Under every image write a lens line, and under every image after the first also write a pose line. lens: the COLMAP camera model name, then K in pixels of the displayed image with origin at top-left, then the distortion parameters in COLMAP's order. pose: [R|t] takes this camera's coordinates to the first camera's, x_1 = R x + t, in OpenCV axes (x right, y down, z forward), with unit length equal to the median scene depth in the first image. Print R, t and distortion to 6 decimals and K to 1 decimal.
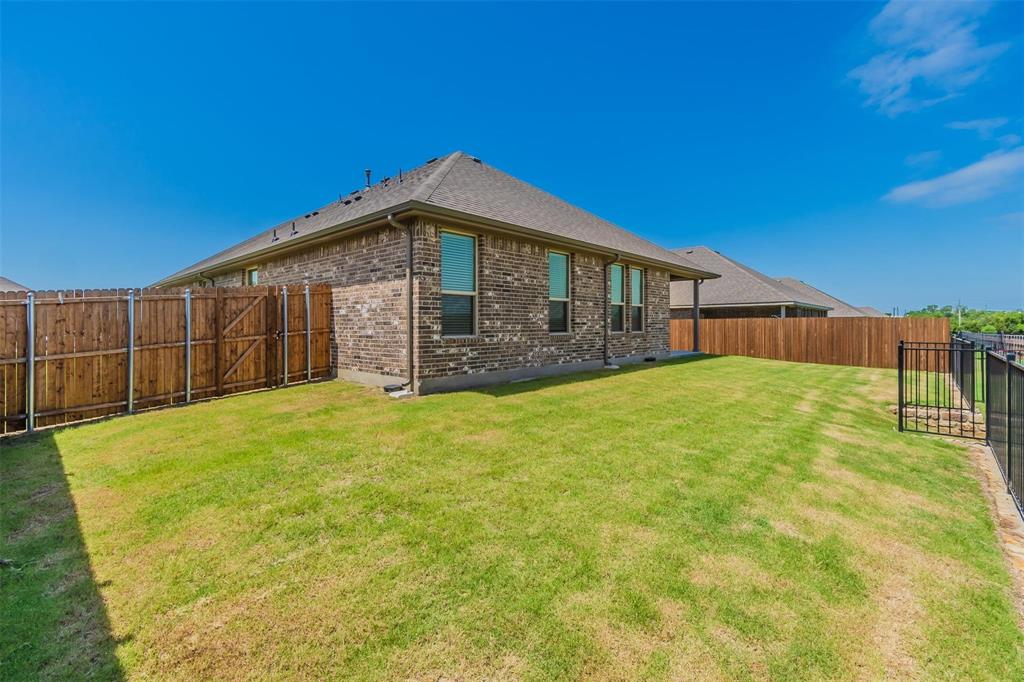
lens RADIAL K [[448.0, 0, 511.7], [0, 448.0, 335.5], [0, 0, 1]] dist [0.005937, -0.001294]
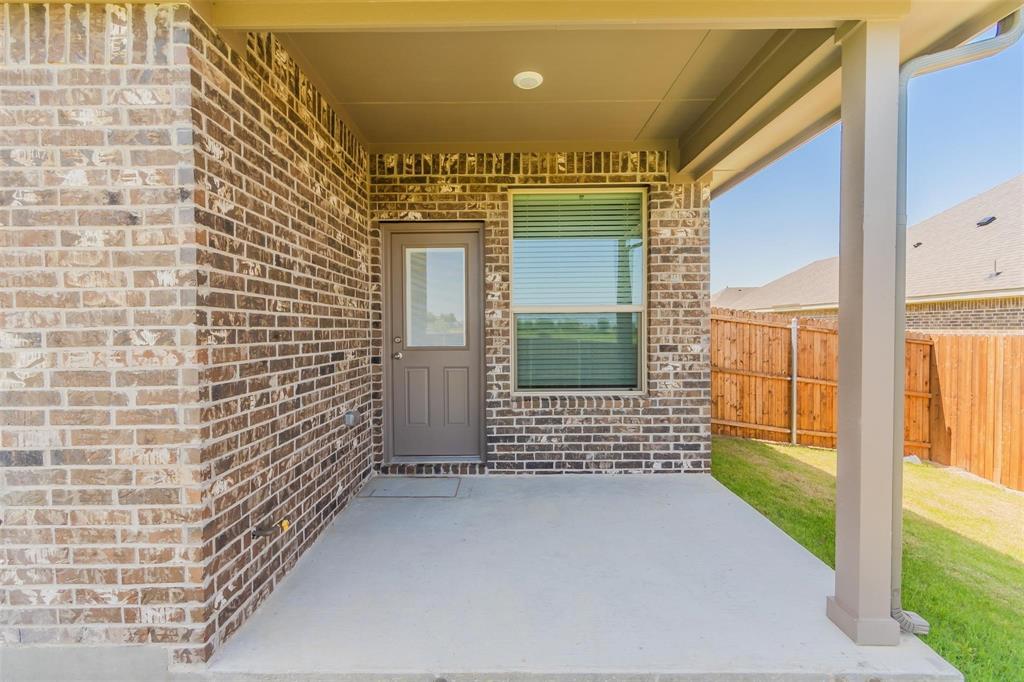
lens RADIAL K [[448.0, 0, 508.6], [0, 448.0, 338.8], [0, 0, 1]] dist [0.005937, -0.001294]
pose [[0.671761, 0.019970, -0.740499, 0.690020], [-0.010970, 0.999795, 0.017011, -0.070708], [0.740687, -0.003304, 0.671842, 1.340254]]
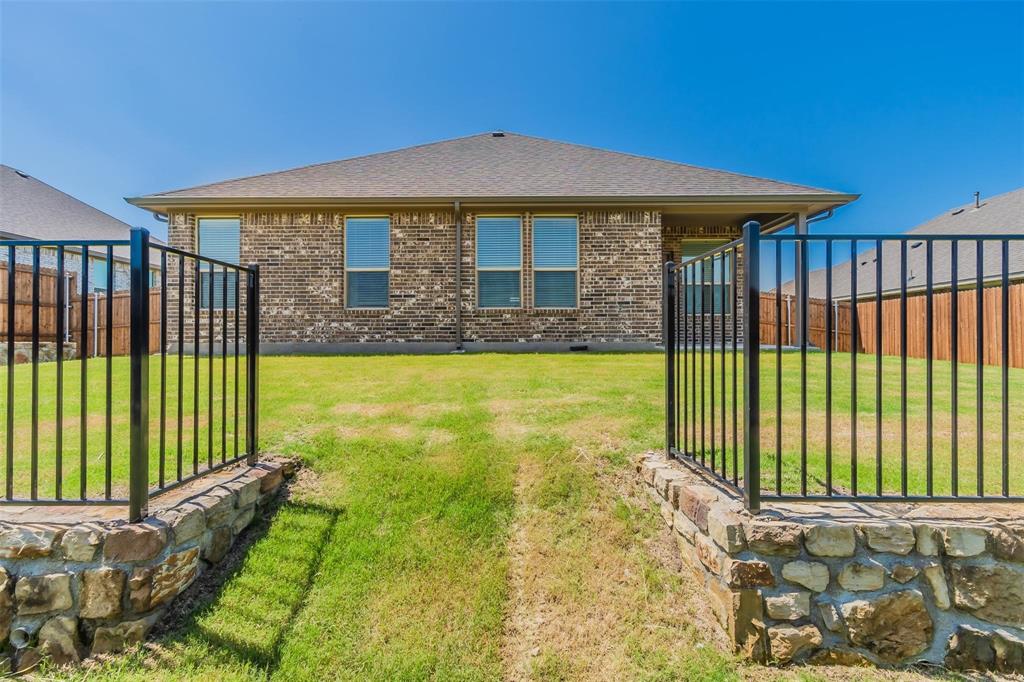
lens RADIAL K [[448.0, 0, 513.2], [0, 448.0, 337.1], [0, 0, 1]] dist [0.005937, -0.001294]
pose [[0.673527, -0.003734, -0.739153, 0.914993], [-0.014143, 0.999739, -0.017938, 0.061825], [0.739027, 0.022536, 0.673299, 0.600824]]
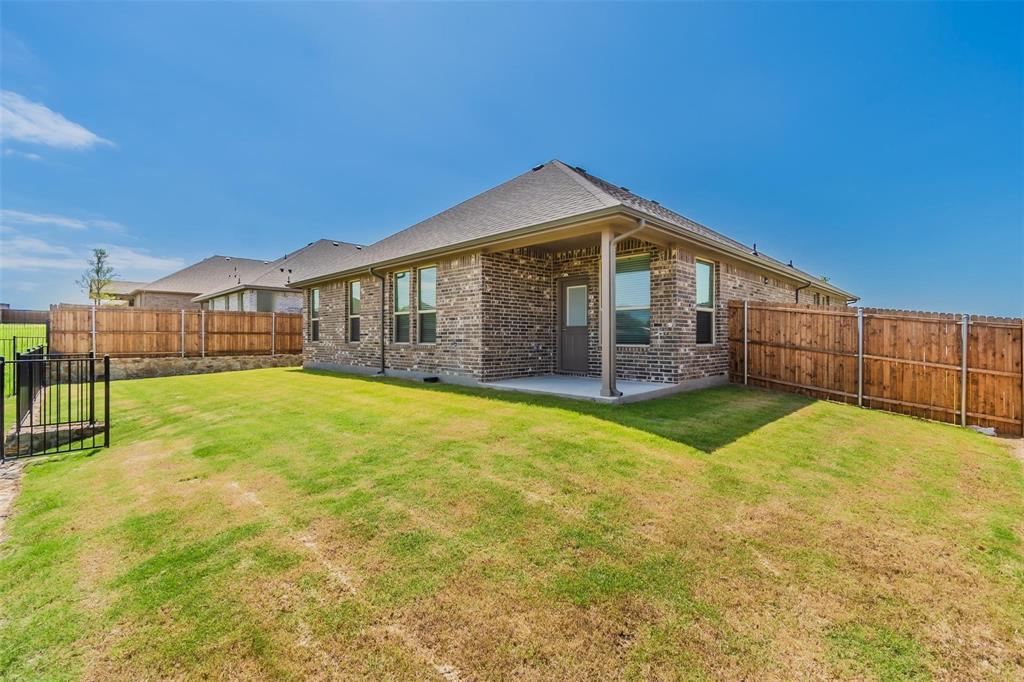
lens RADIAL K [[448.0, 0, 510.6], [0, 448.0, 339.5], [0, 0, 1]] dist [0.005937, -0.001294]
pose [[-0.044831, 0.011101, -0.998933, 1.351226], [-0.018191, 0.999763, 0.011927, -0.035005], [0.998829, 0.018707, -0.044618, 1.463053]]
